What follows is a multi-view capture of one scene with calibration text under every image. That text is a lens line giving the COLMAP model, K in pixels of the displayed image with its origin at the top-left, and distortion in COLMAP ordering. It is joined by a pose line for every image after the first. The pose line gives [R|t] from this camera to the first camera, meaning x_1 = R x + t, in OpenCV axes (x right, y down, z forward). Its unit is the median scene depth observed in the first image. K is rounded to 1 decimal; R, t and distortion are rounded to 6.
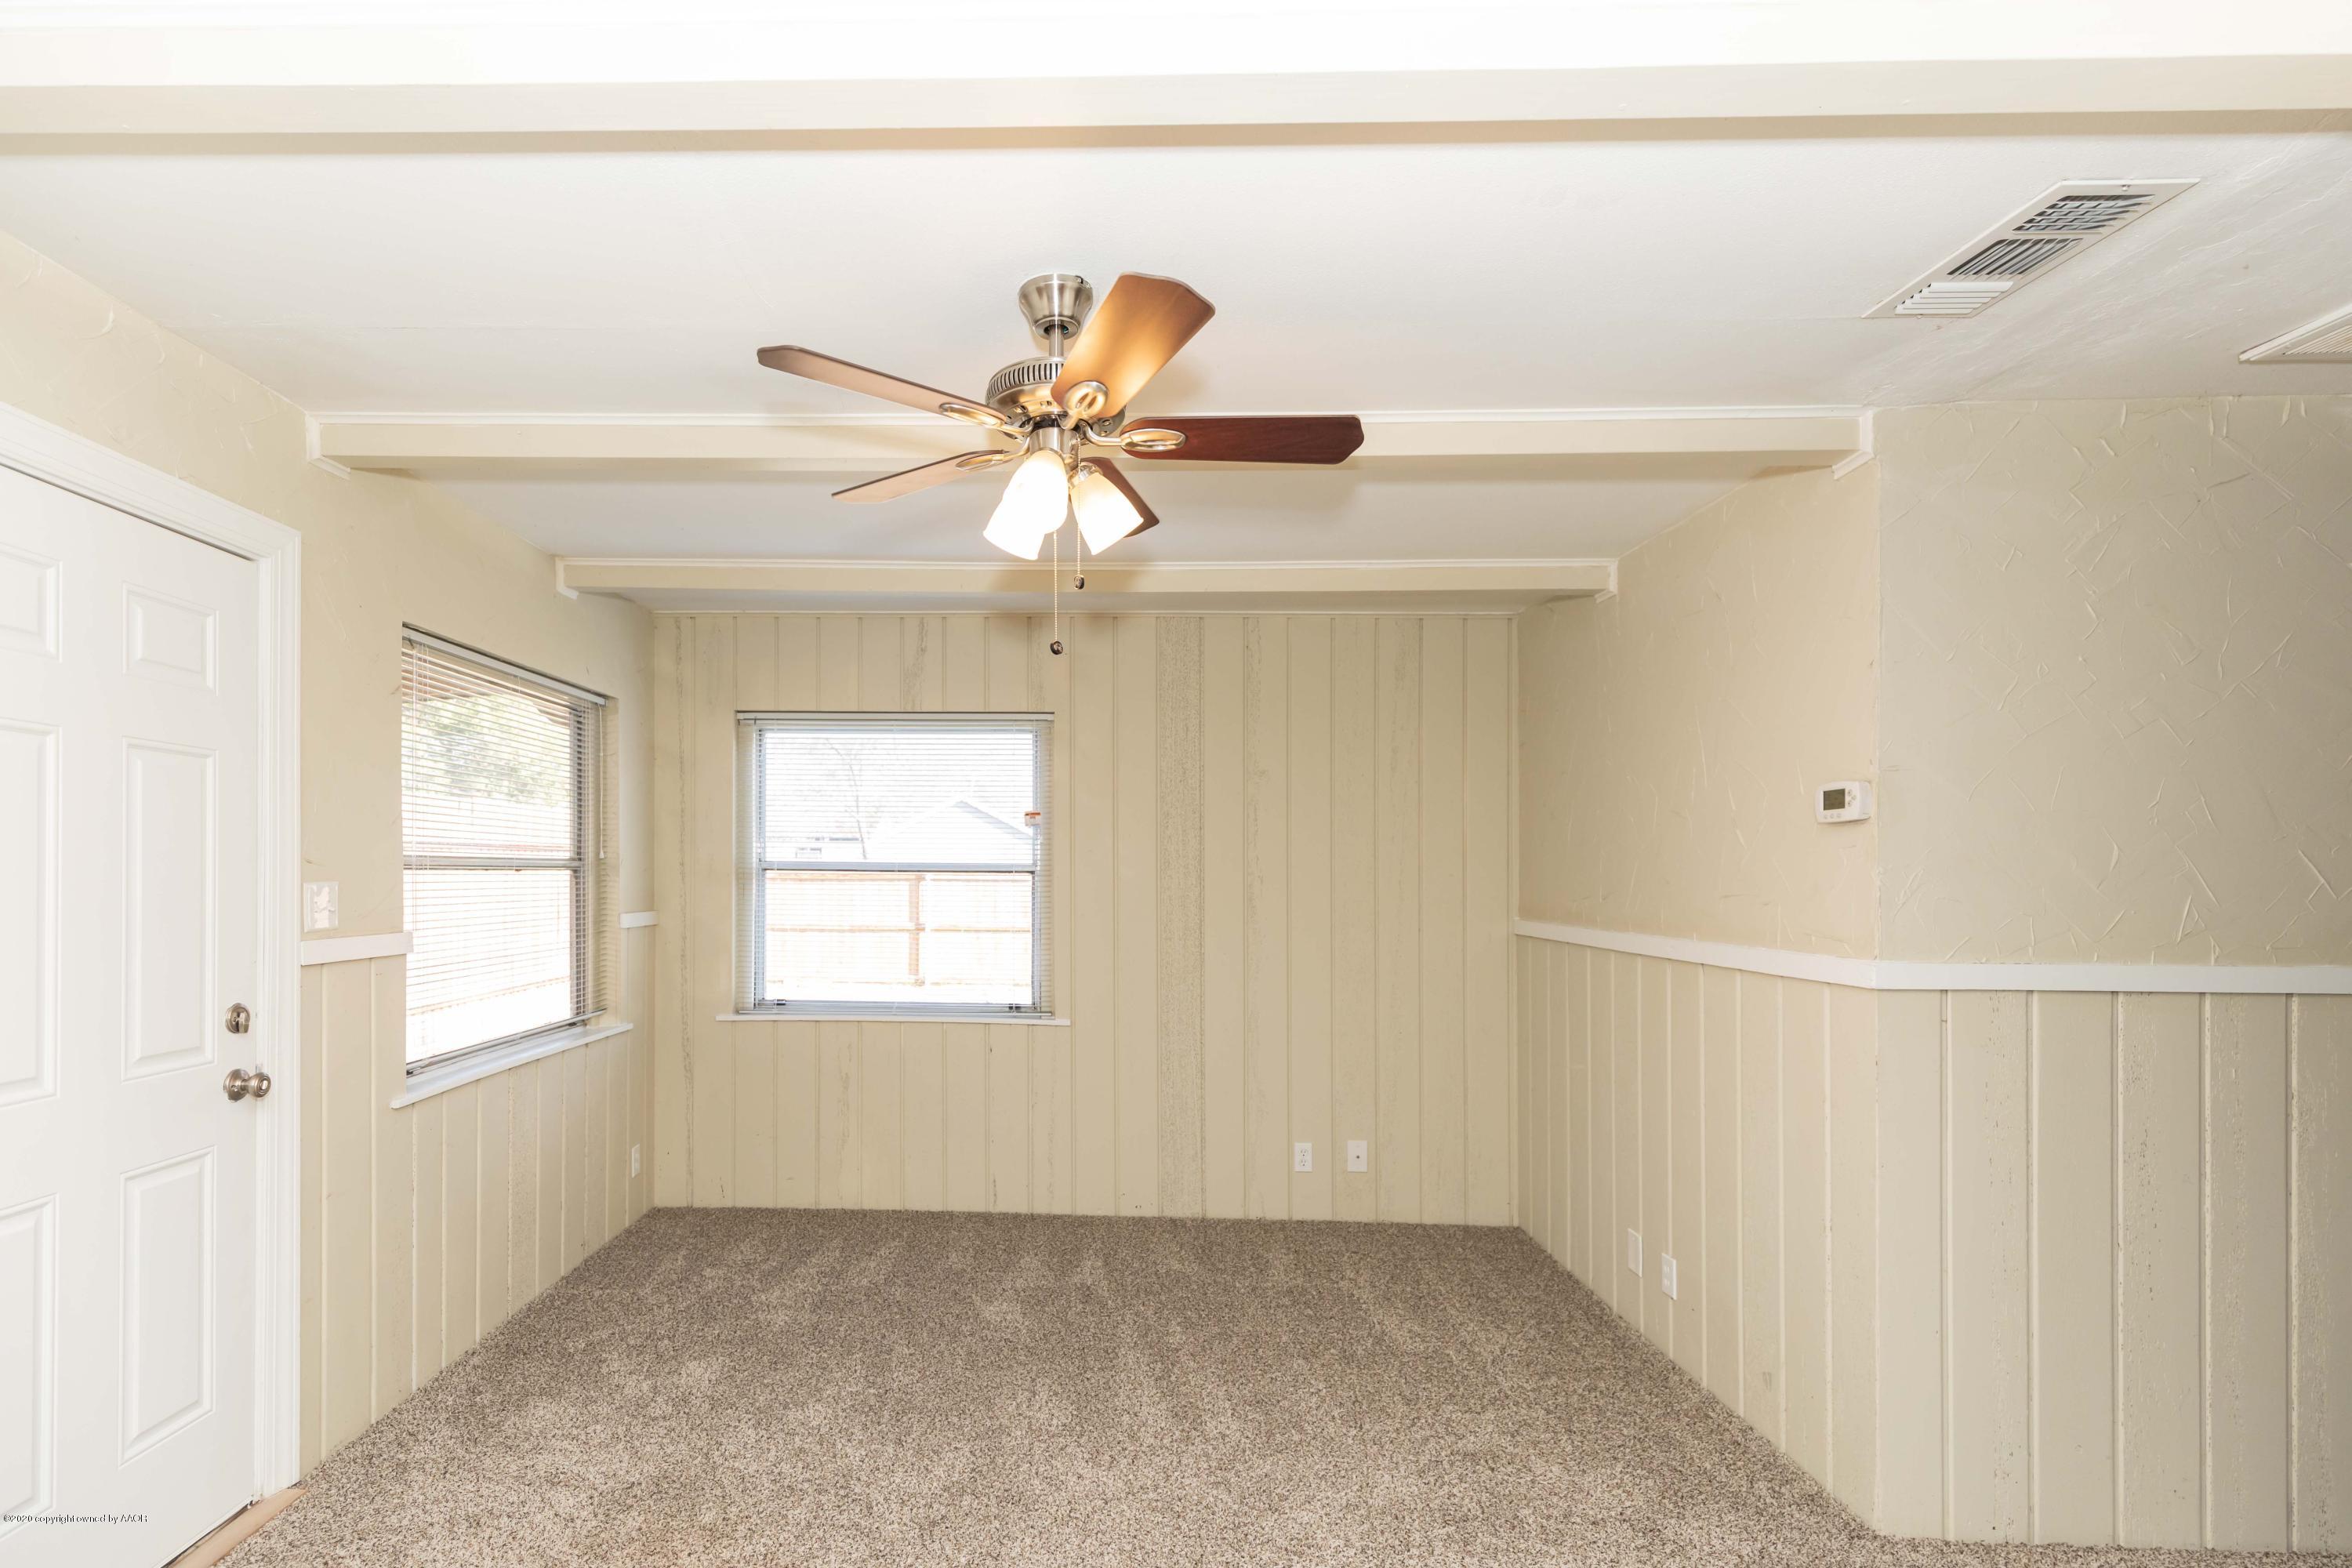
lens RADIAL K [[1118.5, 0, 1055.5], [0, 1118.5, 877.1], [0, 0, 1]] dist [0.001957, -0.001441]
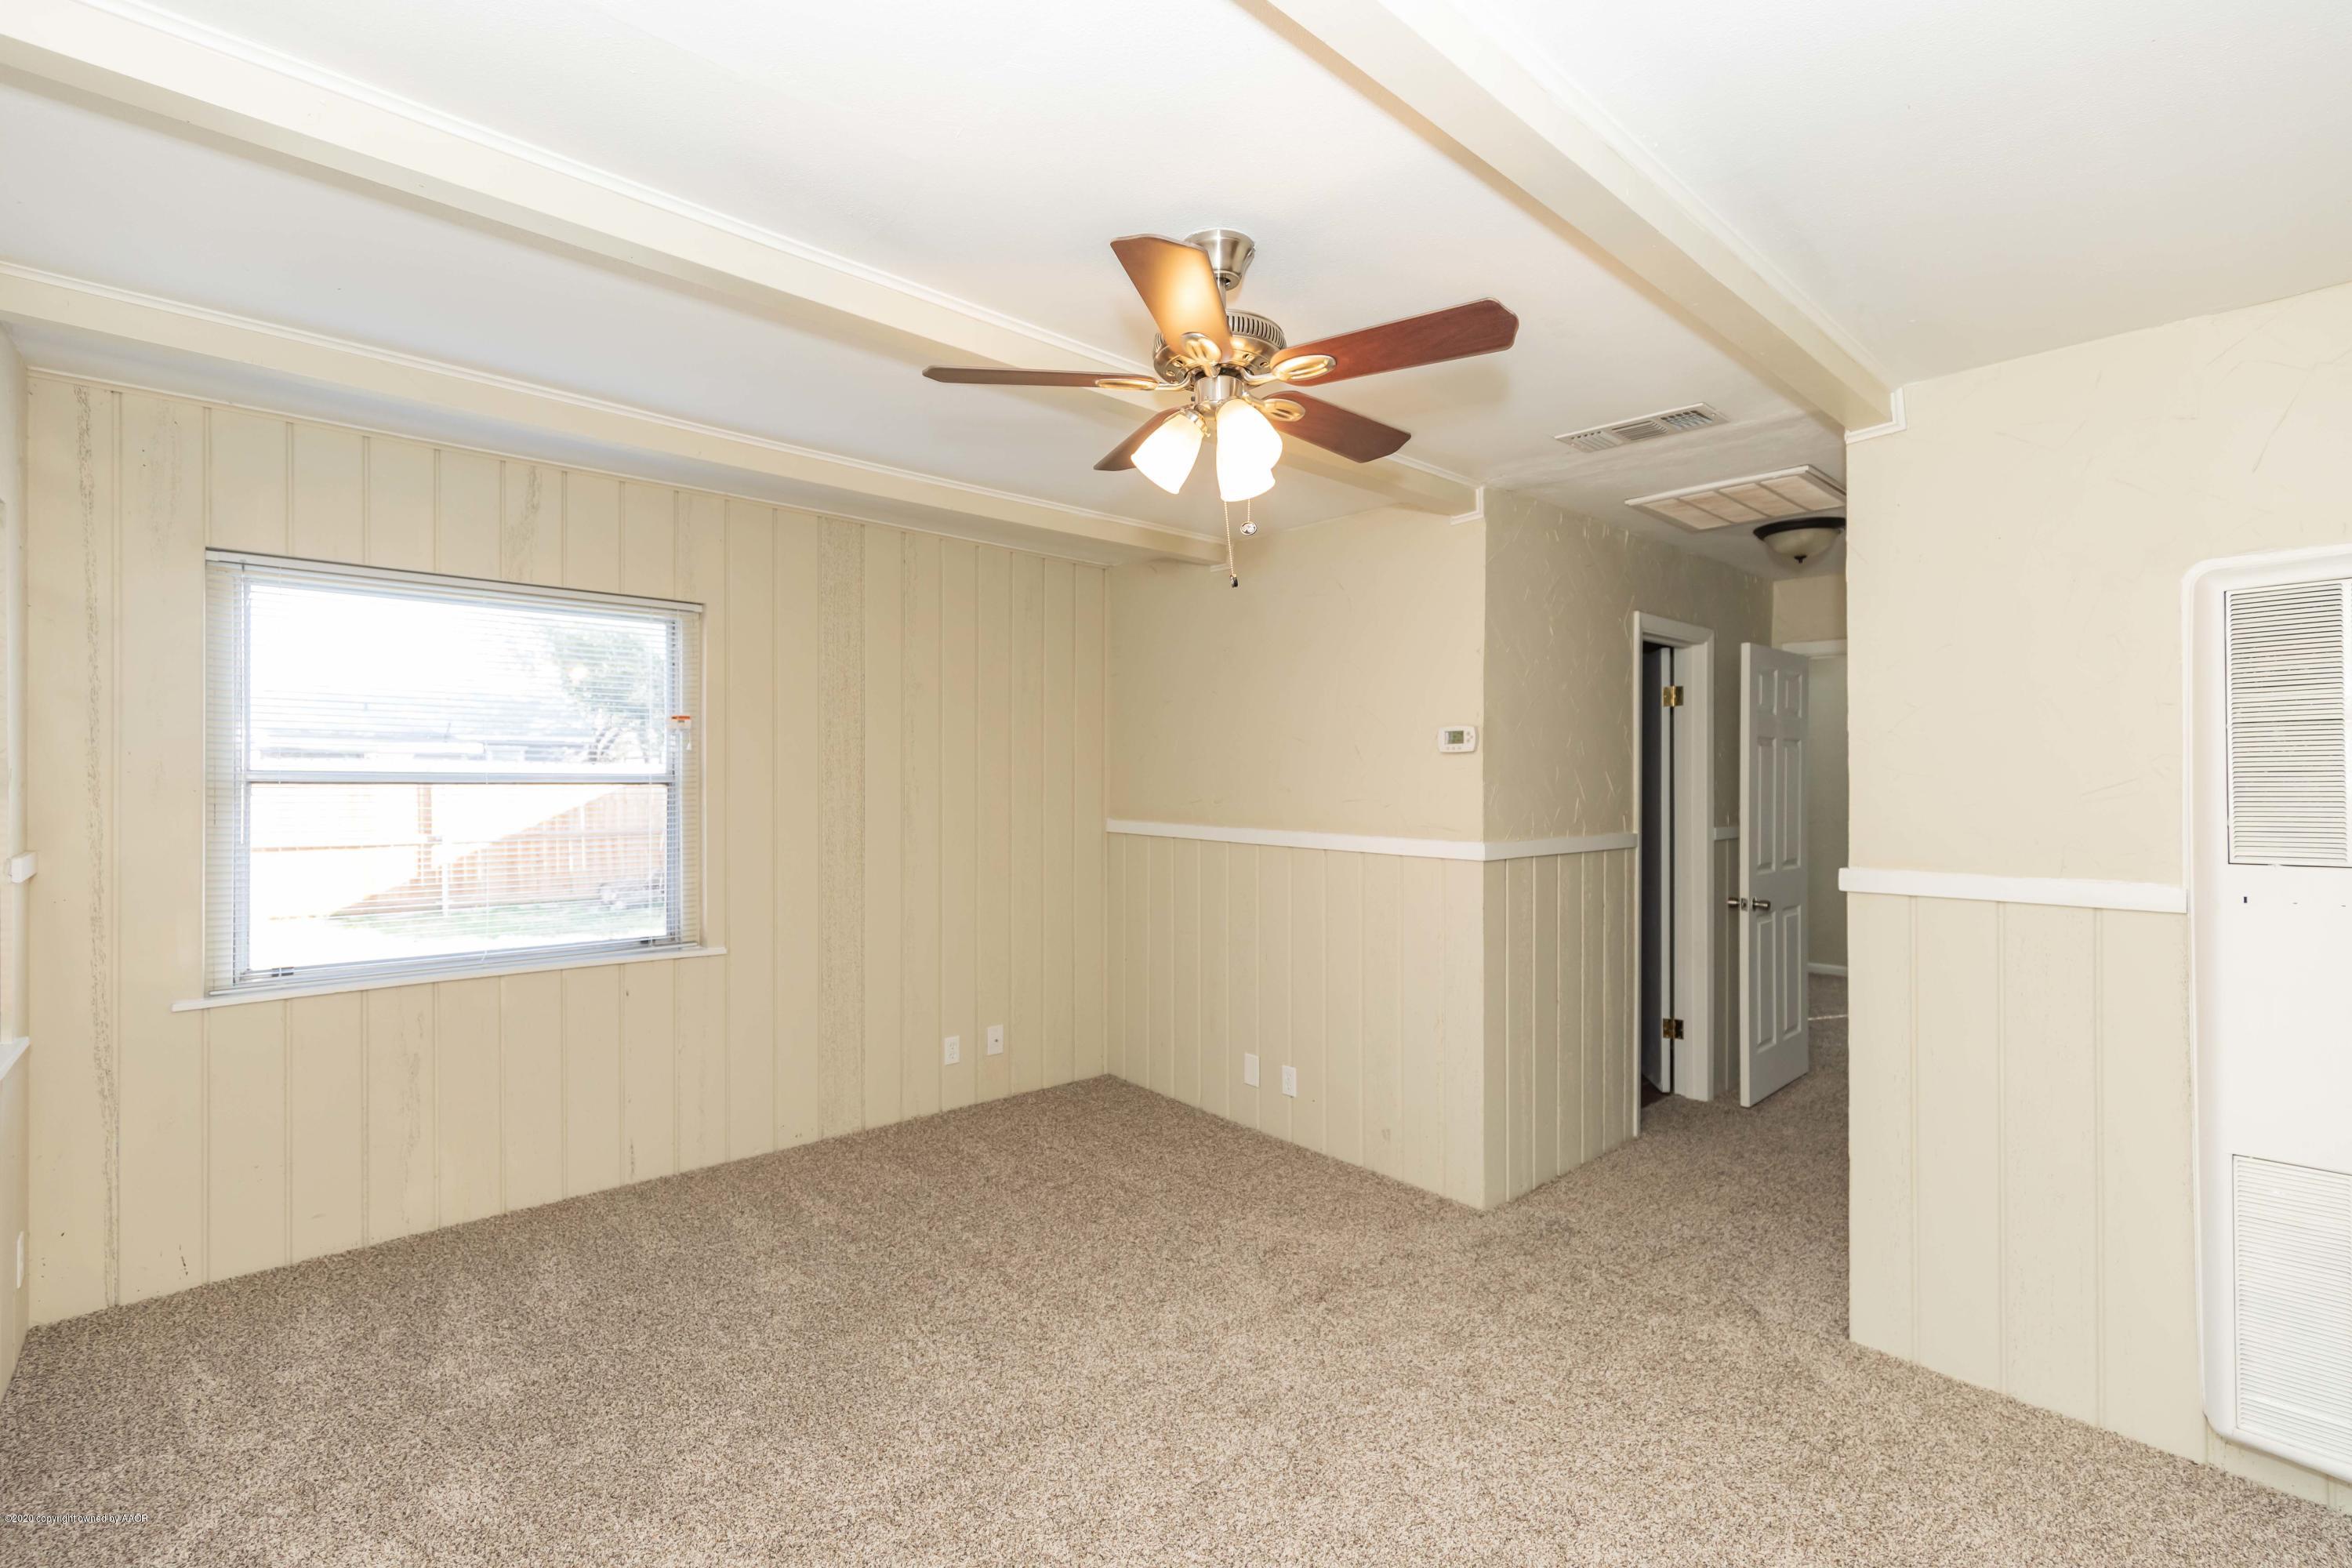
lens RADIAL K [[1041.1, 0, 1177.2], [0, 1041.1, 784.9], [0, 0, 1]] dist [0.000927, -0.001704]
pose [[0.711510, -0.008597, 0.702623, -0.321713], [0.001792, 0.999944, 0.010421, -0.011626], [-0.702673, -0.006155, 0.711486, 0.149578]]
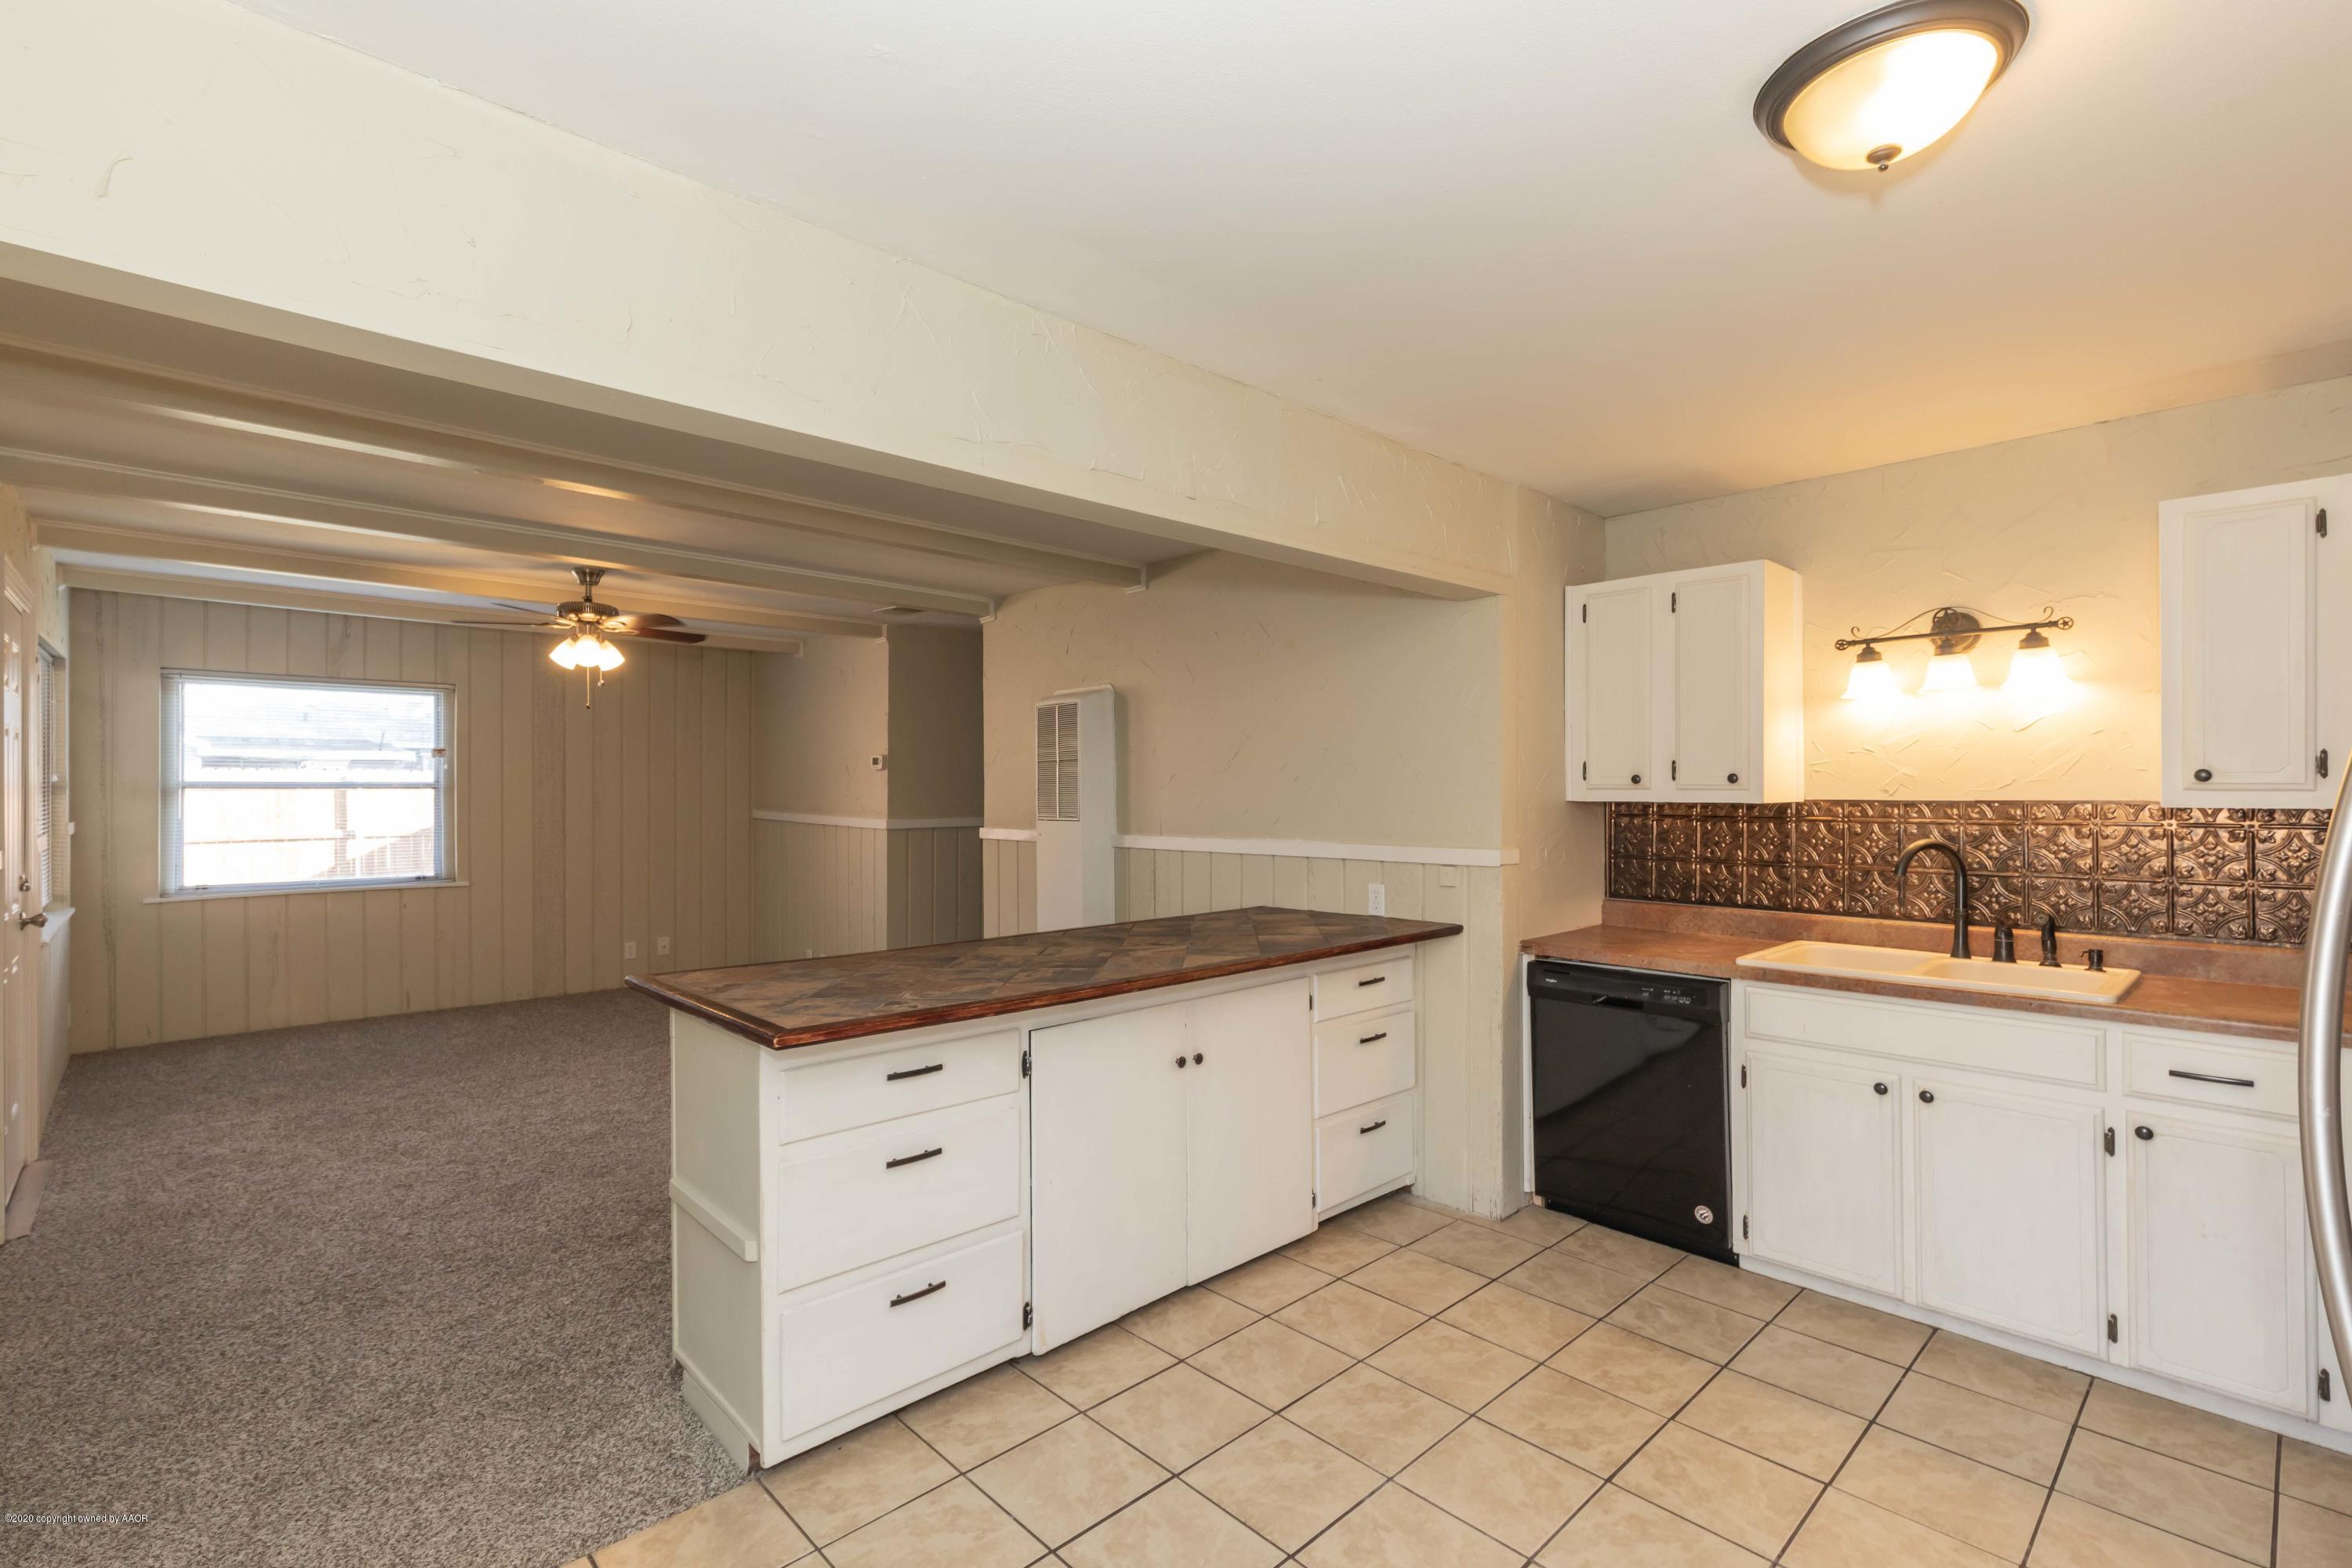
lens RADIAL K [[1041.1, 0, 1195.7], [0, 1041.1, 785.7], [0, 0, 1]] dist [0.000927, -0.001704]
pose [[0.684013, -0.007635, 0.729430, -0.358749], [0.003003, 0.999966, 0.007650, -0.015323], [-0.729464, -0.003042, 0.684013, -0.752365]]
